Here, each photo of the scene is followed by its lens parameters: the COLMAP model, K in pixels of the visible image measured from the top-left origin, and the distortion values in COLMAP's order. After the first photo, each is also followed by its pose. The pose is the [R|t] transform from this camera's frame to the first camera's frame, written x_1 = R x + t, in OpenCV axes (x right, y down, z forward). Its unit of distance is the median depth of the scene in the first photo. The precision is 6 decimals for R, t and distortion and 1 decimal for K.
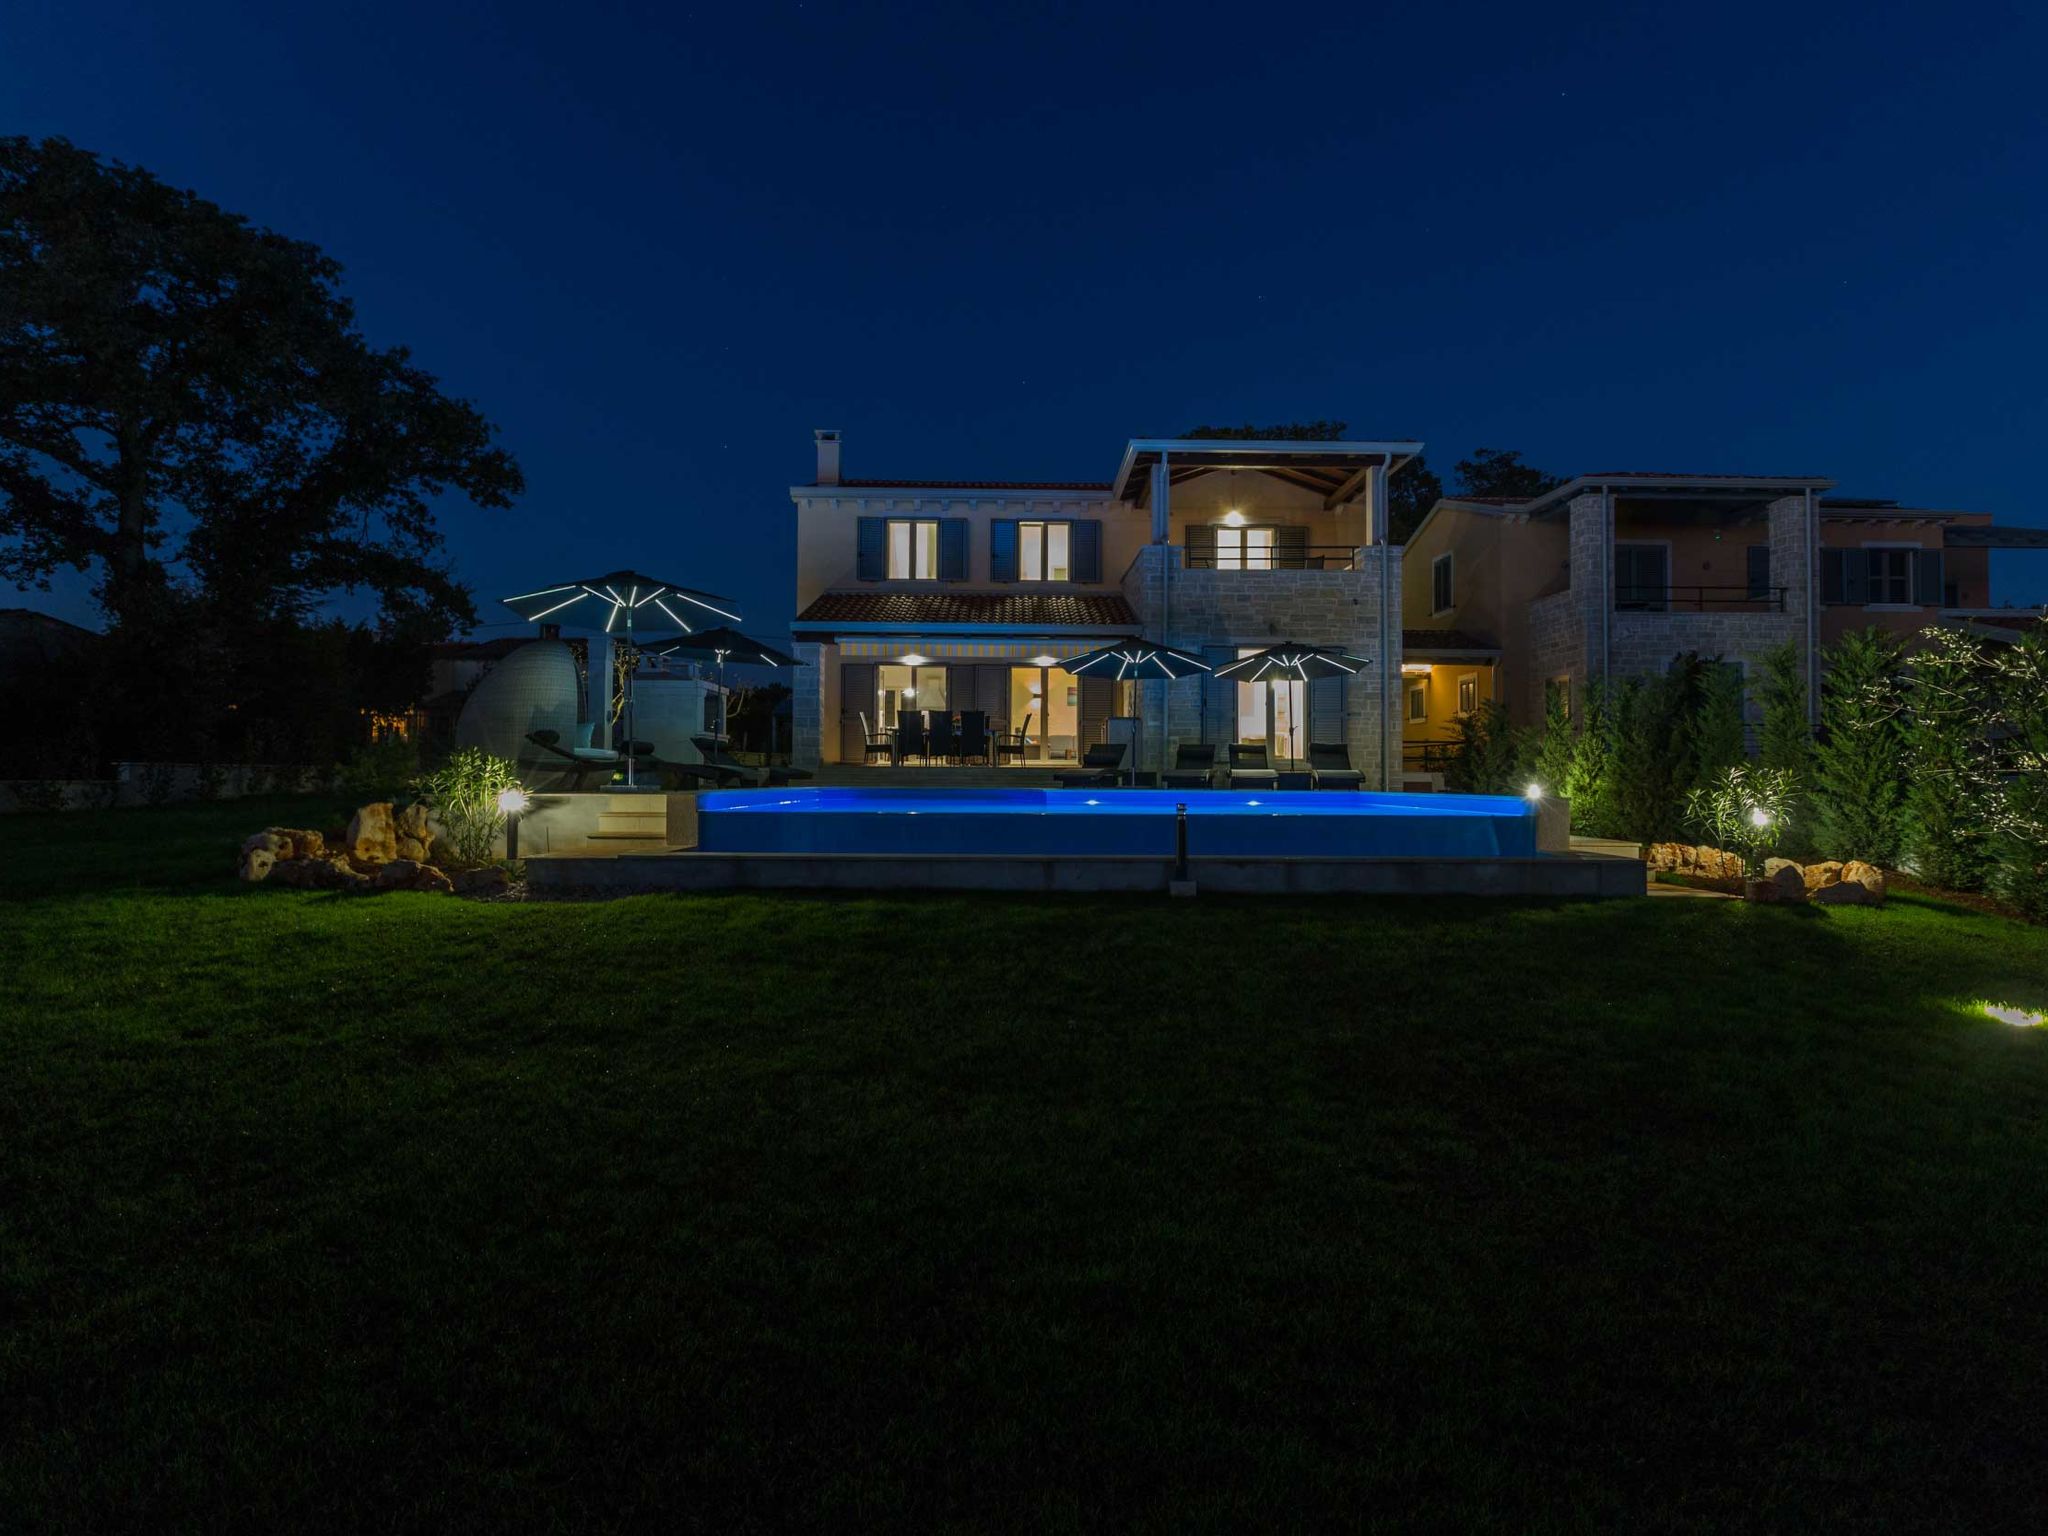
lens RADIAL K [[943.3, 0, 996.0], [0, 943.3, 761.0], [0, 0, 1]] dist [0.001329, 0.000739]
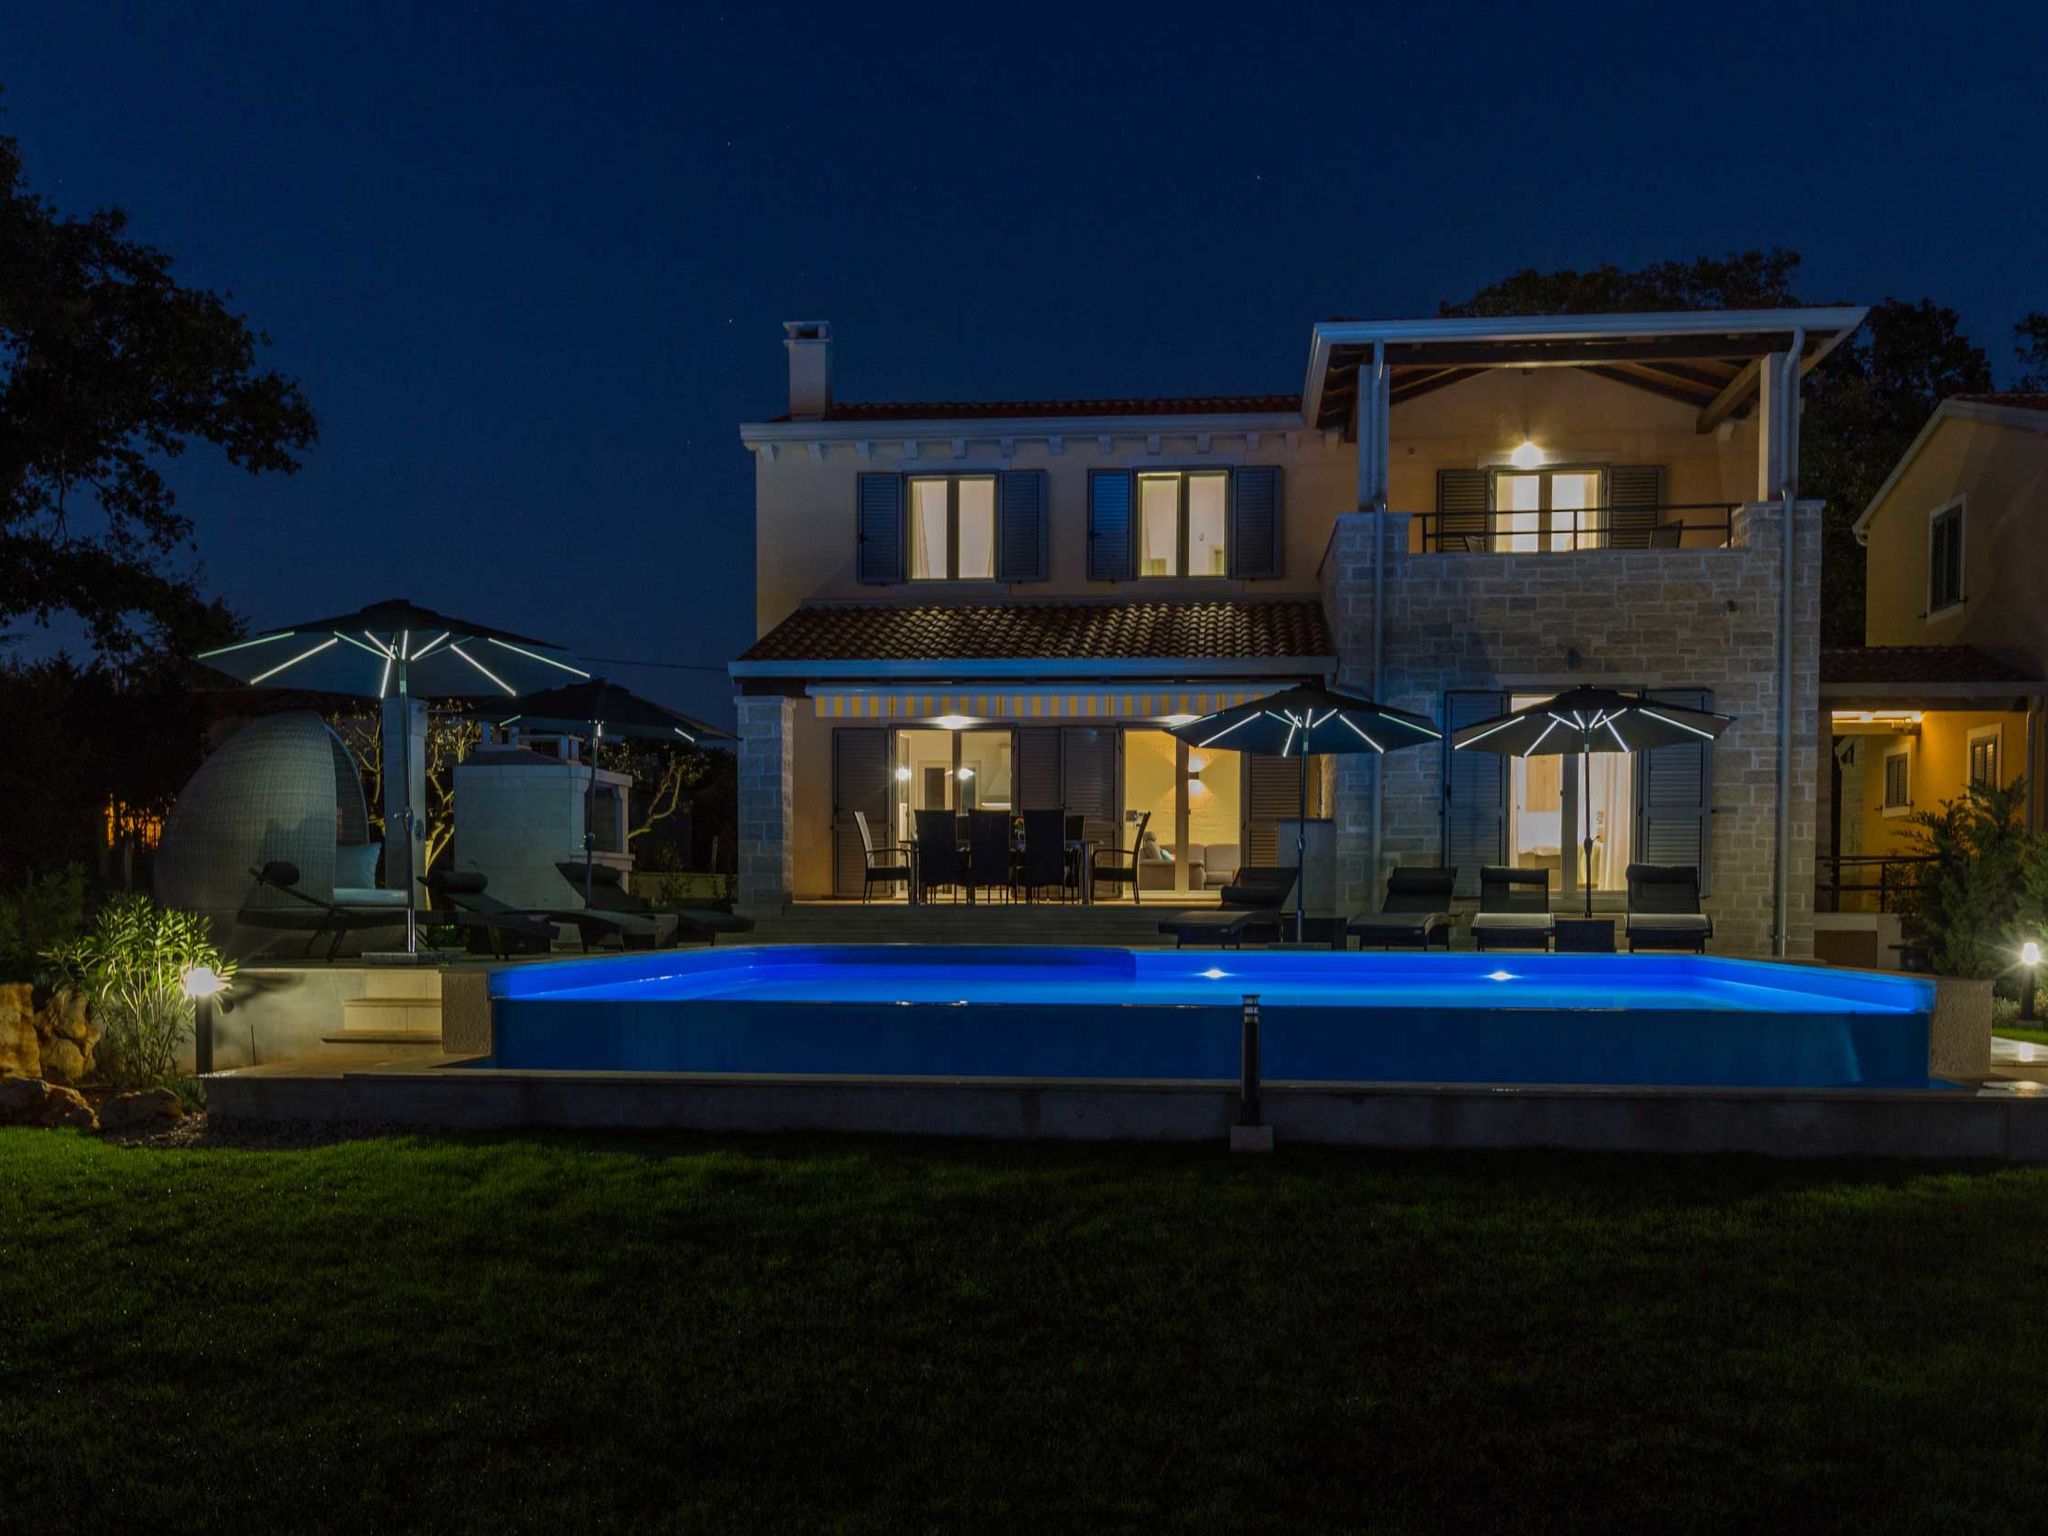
lens RADIAL K [[1655.2, 0, 1027.3], [0, 1655.2, 965.3], [0, 0, 1]] dist [0.011769, -0.013159]
pose [[0.994229, 0.002686, -0.107245, 0.076726], [0.003336, 0.998429, 0.055936, -0.014662], [0.107226, -0.055971, 0.992658, -0.019634]]
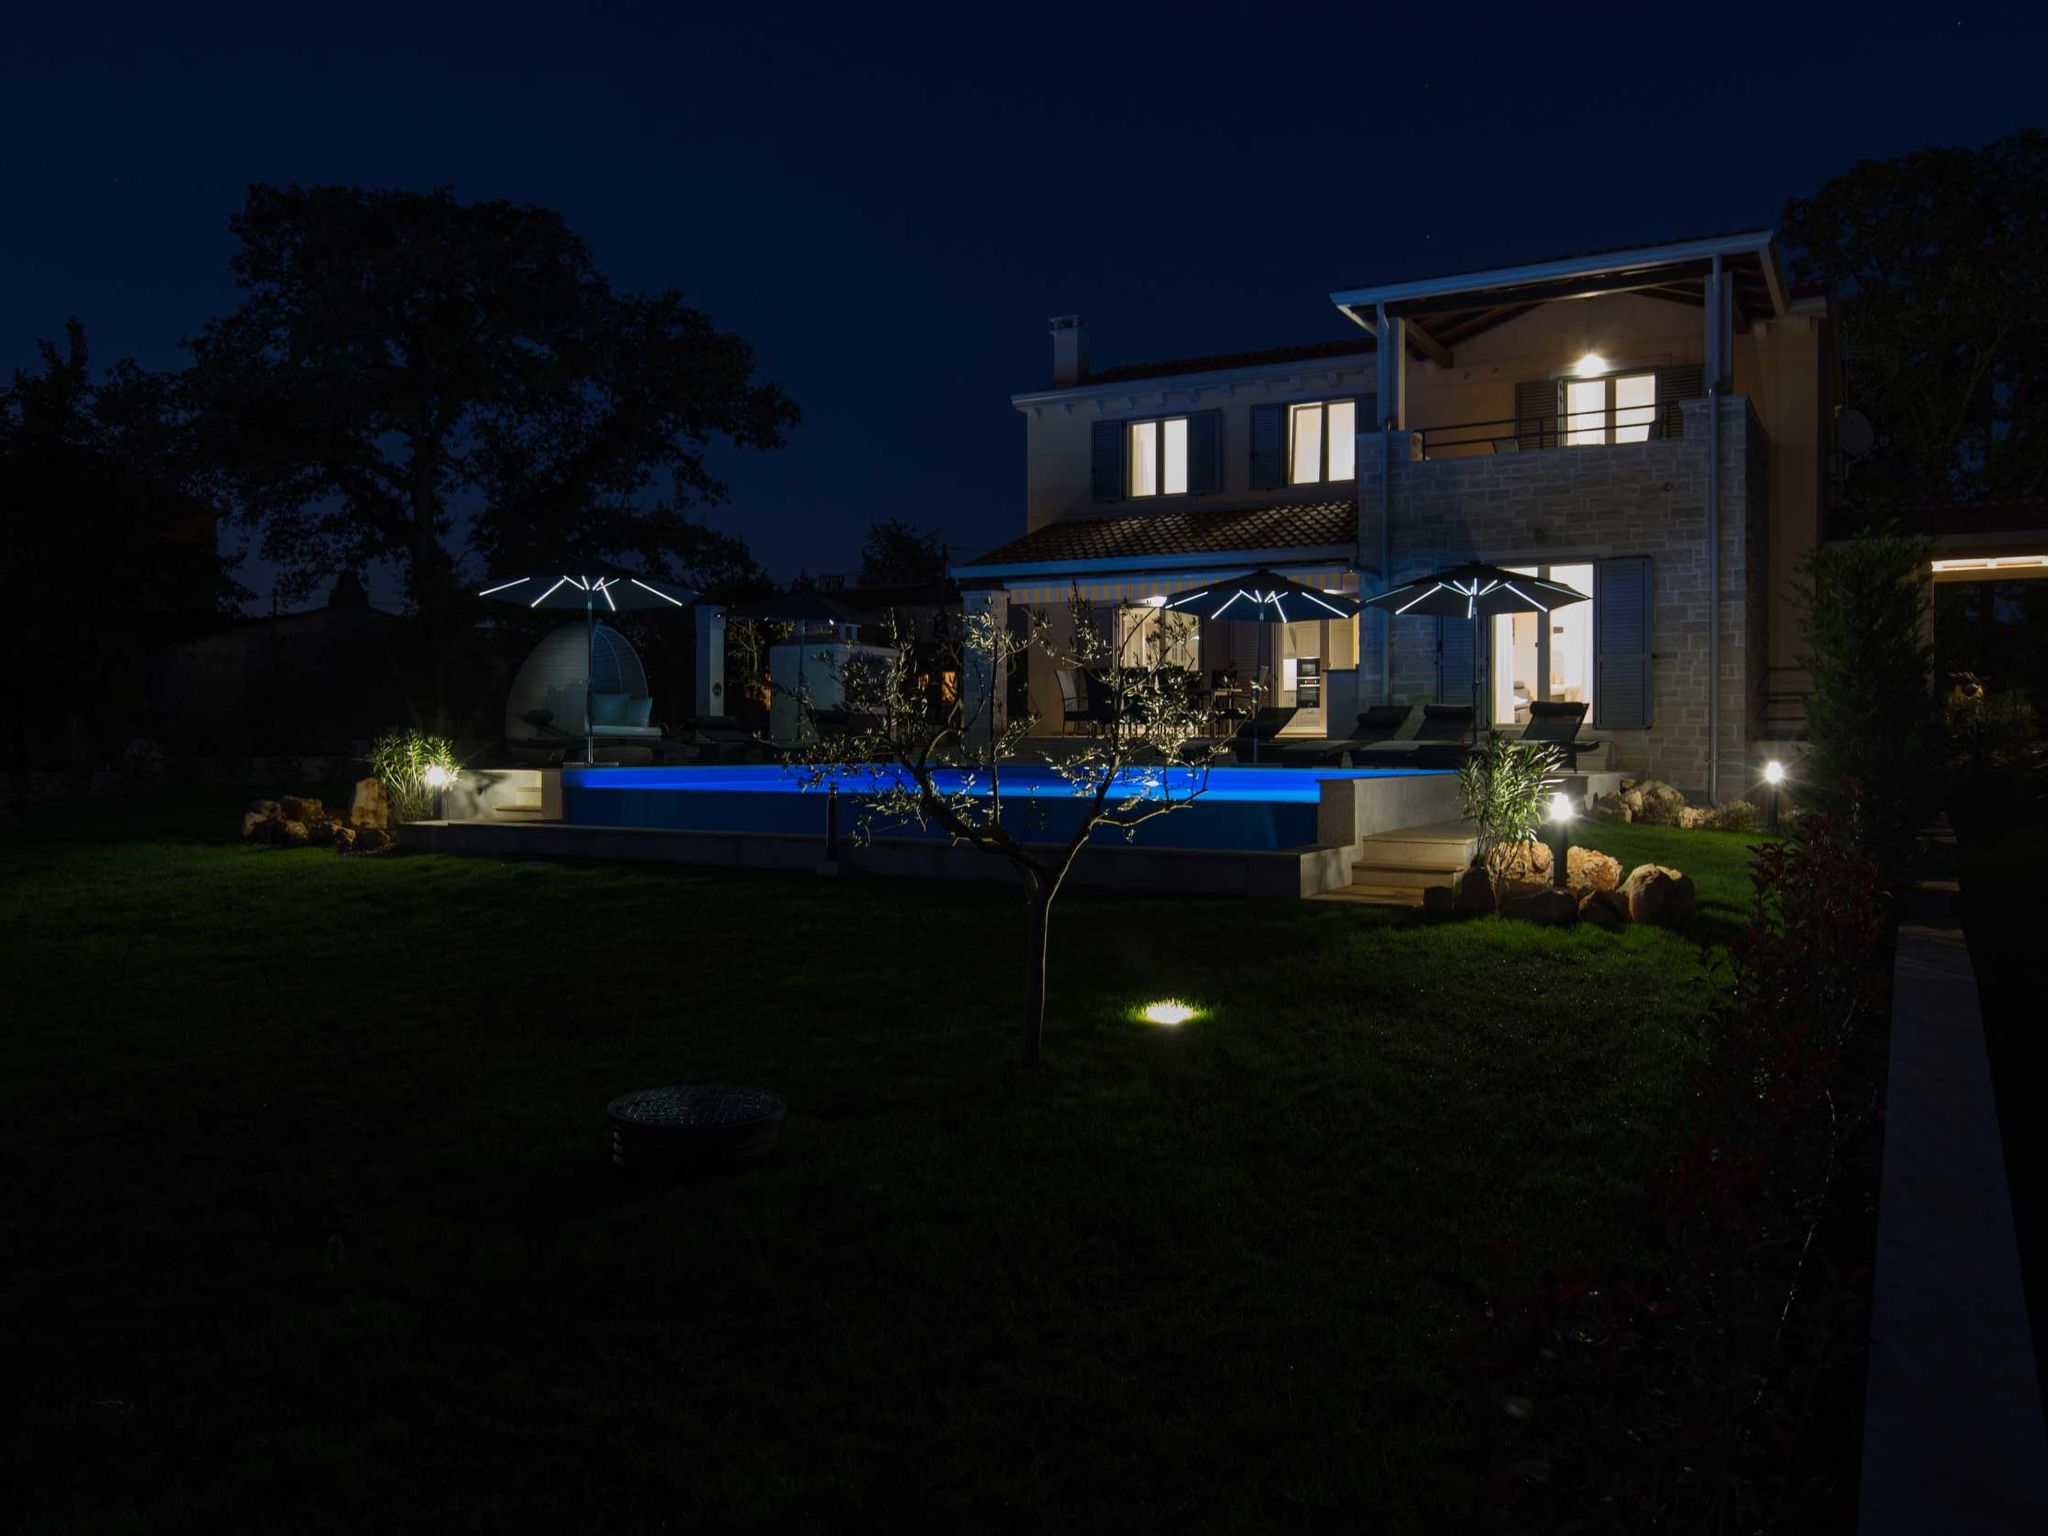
lens RADIAL K [[1478.9, 0, 1194.8], [0, 1478.9, 769.0], [0, 0, 1]] dist [-0.015331, -0.002830]
pose [[0.892215, 0.003714, -0.451596, 0.558916], [0.011499, 0.999455, 0.030938, -0.005564], [0.451465, -0.032797, 0.891686, -0.088979]]
